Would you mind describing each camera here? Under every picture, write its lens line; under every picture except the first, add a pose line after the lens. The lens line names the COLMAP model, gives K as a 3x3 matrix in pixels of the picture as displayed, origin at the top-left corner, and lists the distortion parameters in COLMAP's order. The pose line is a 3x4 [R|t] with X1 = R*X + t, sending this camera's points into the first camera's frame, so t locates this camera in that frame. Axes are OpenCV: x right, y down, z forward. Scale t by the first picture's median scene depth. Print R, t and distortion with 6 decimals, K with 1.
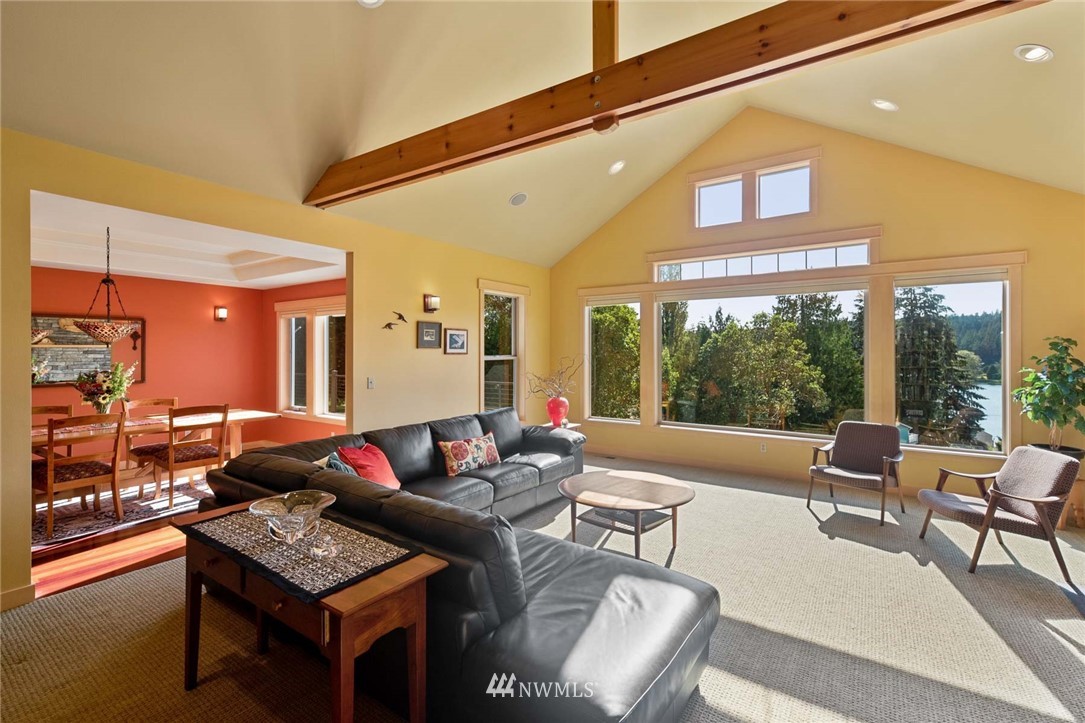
lens RADIAL K [[485.4, 0, 559.1], [0, 485.4, 350.5], [0, 0, 1]] dist [0.011230, -0.000412]
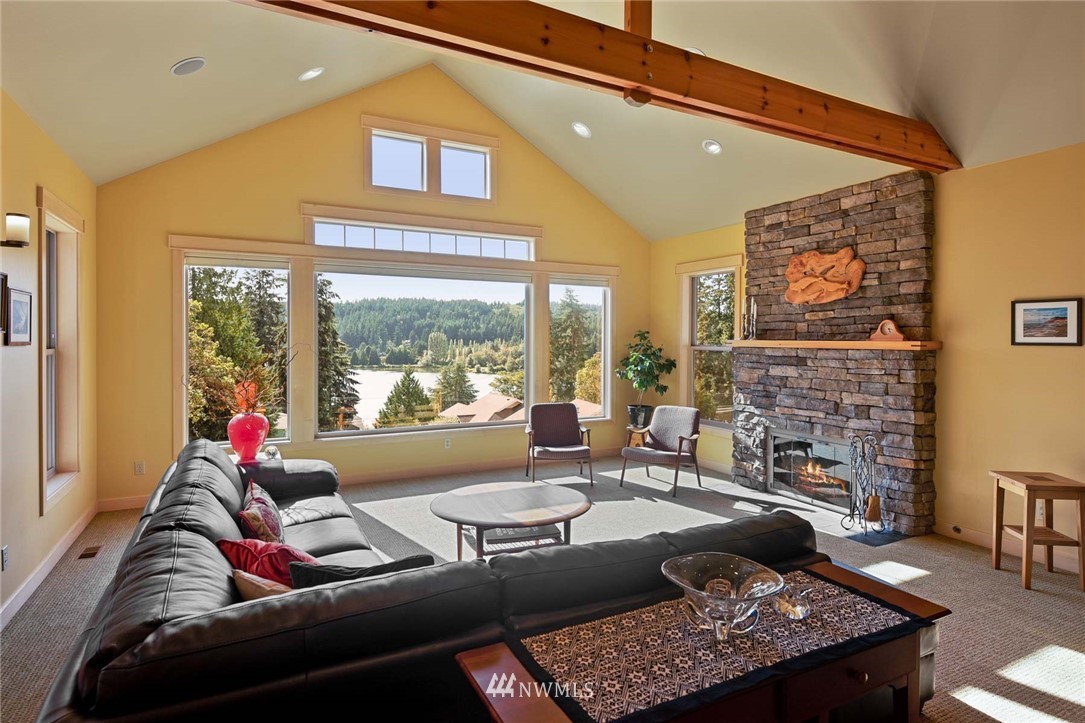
lens RADIAL K [[602.3, 0, 543.7], [0, 602.3, 345.0], [0, 0, 1]] dist [0.006468, 0.001447]
pose [[0.460970, -0.007728, 0.887382, -0.497021], [-0.004521, 0.999929, 0.011057, -0.001177], [-0.887404, -0.009109, 0.460902, 0.306478]]
